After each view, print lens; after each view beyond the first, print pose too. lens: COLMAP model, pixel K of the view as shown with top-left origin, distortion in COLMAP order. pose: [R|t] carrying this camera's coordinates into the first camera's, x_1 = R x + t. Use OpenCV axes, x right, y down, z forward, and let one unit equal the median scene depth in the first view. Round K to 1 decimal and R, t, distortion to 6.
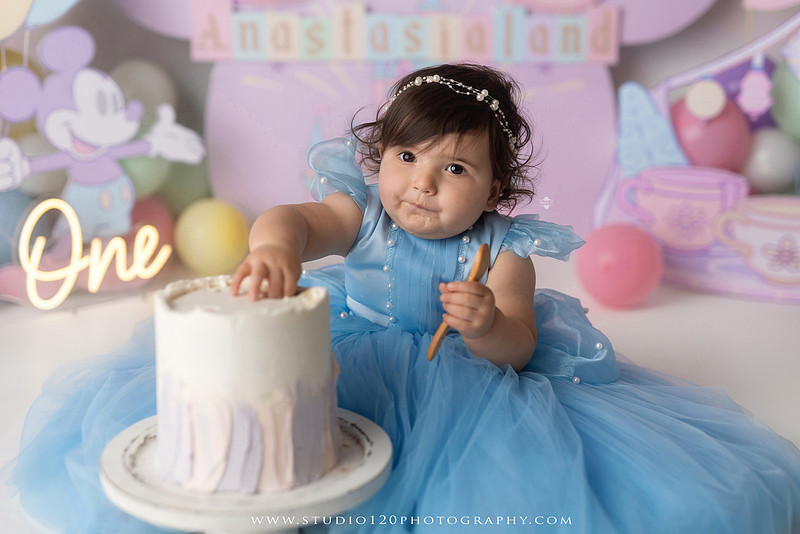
lens RADIAL K [[1011.2, 0, 400.7], [0, 1011.2, 252.4], [0, 0, 1]] dist [-0.022098, -0.032916]
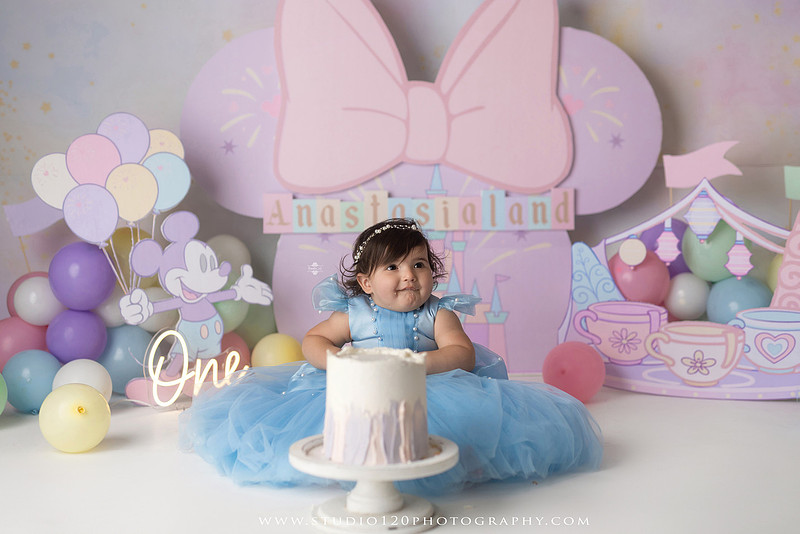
lens RADIAL K [[1024.9, 0, 399.6], [0, 1024.9, 276.4], [0, 0, 1]] dist [0.001939, -0.037543]
pose [[0.999034, -0.021100, -0.038535, 0.034865], [0.015144, 0.988756, -0.148769, 0.085183], [0.041241, 0.148042, 0.988121, -0.398771]]
